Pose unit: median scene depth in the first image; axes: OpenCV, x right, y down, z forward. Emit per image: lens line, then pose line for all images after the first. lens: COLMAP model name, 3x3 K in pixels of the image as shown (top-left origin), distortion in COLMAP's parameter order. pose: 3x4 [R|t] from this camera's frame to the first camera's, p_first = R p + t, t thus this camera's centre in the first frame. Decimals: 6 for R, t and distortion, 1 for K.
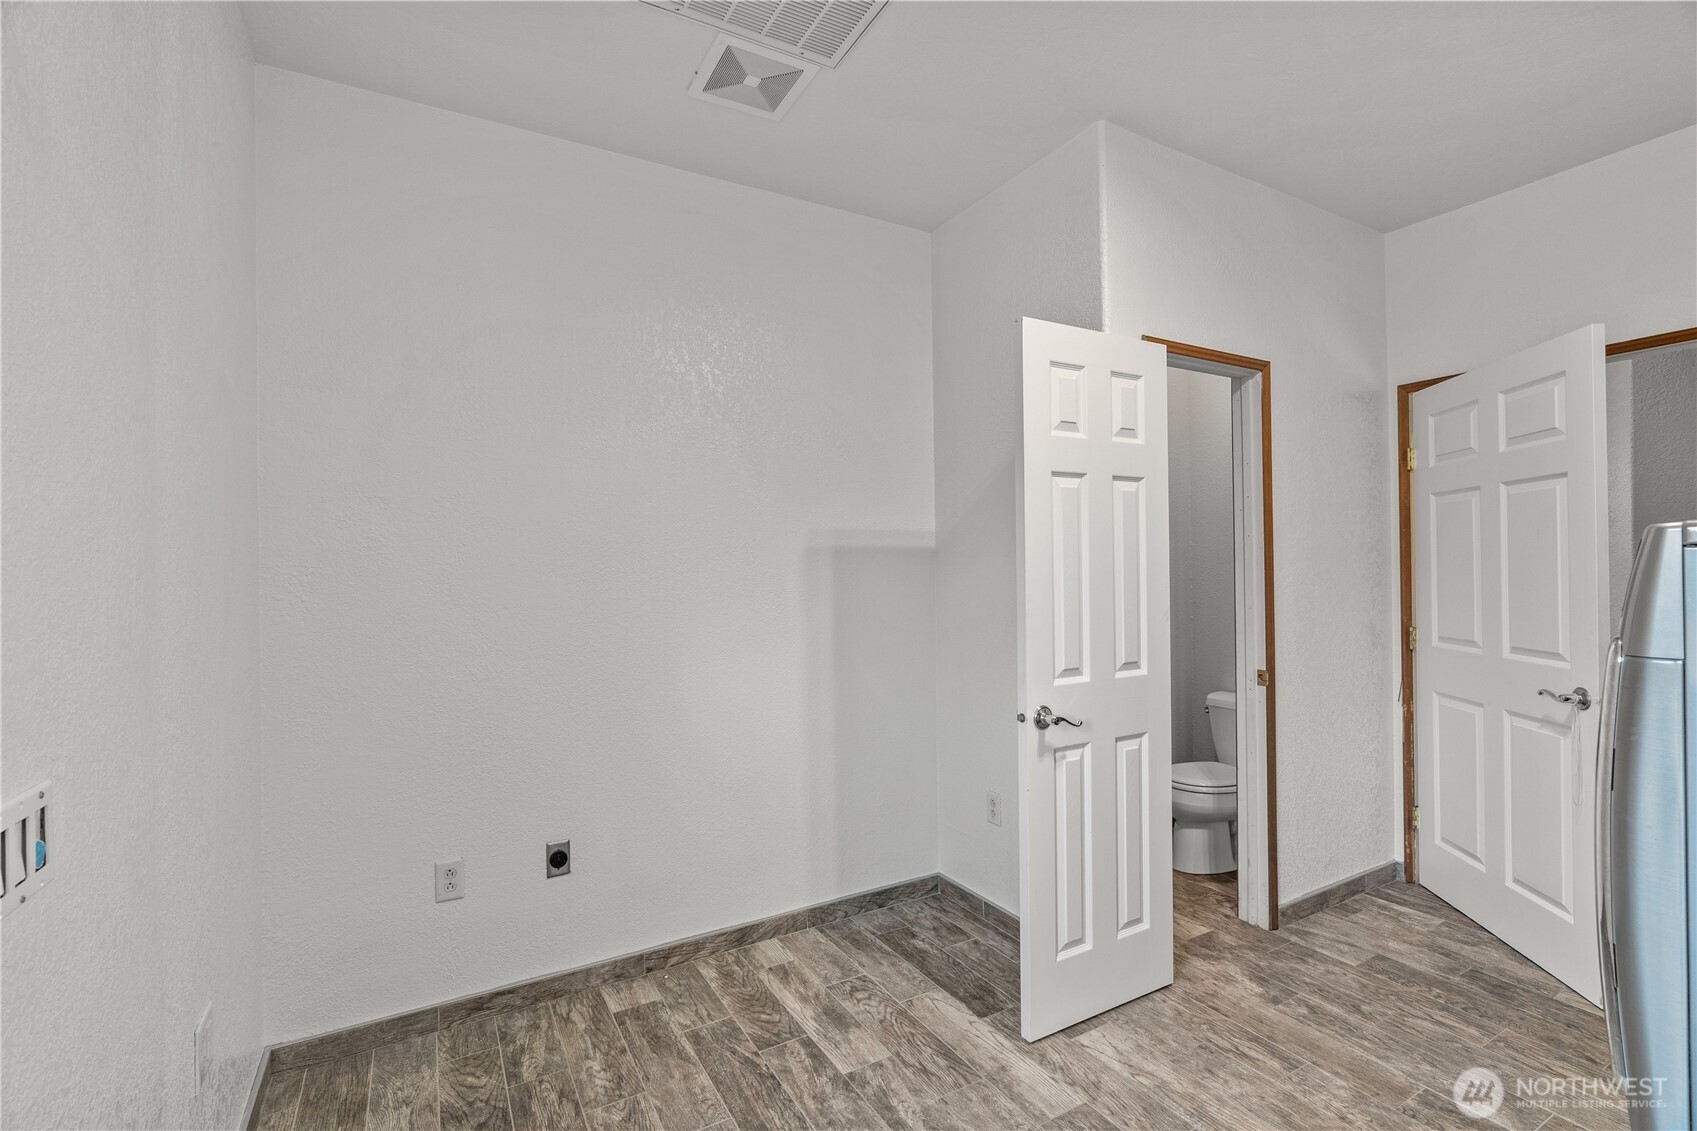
lens RADIAL K [[766.6, 0, 851.2], [0, 766.6, 567.4], [0, 0, 1]] dist [-0.003301, -0.000243]
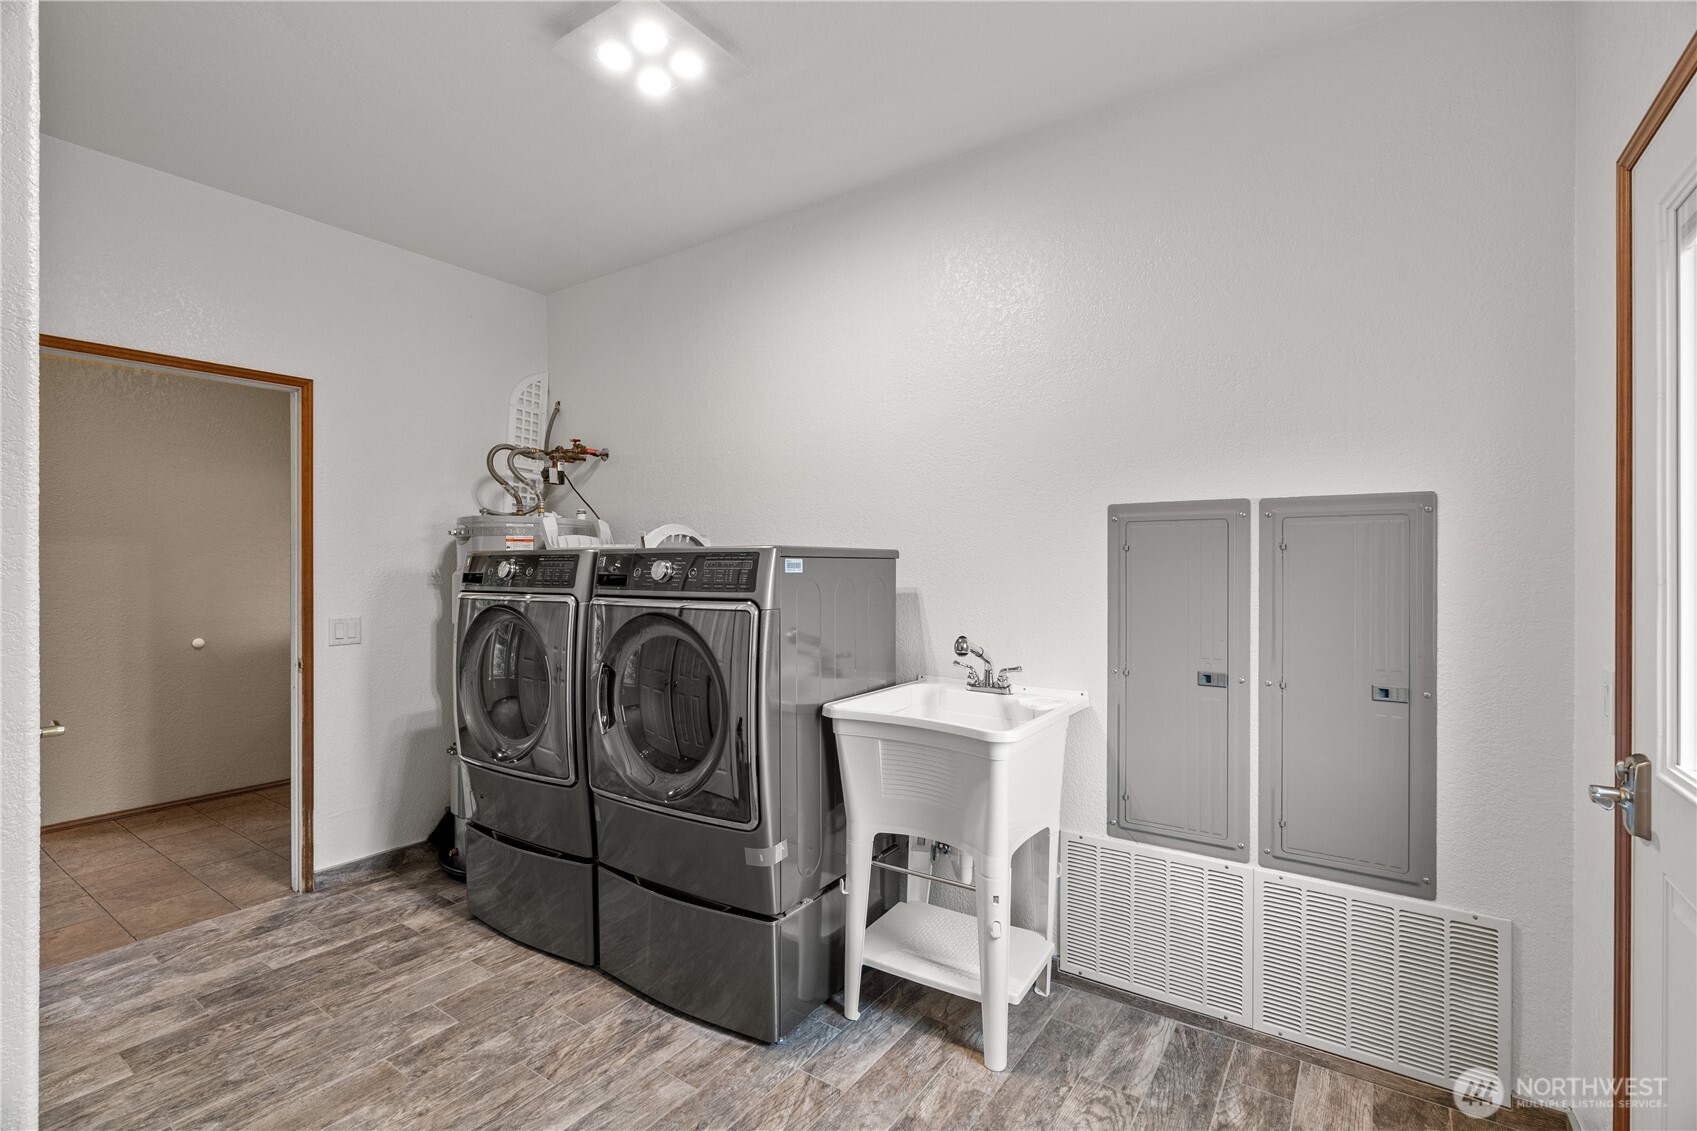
lens RADIAL K [[766.6, 0, 852.1], [0, 766.6, 567.6], [0, 0, 1]] dist [-0.003301, -0.000243]
pose [[-0.443418, 0.007380, 0.896284, -0.395575], [0.002747, 0.999973, -0.006875, 0.007473], [-0.896311, -0.000587, -0.443427, 0.719267]]
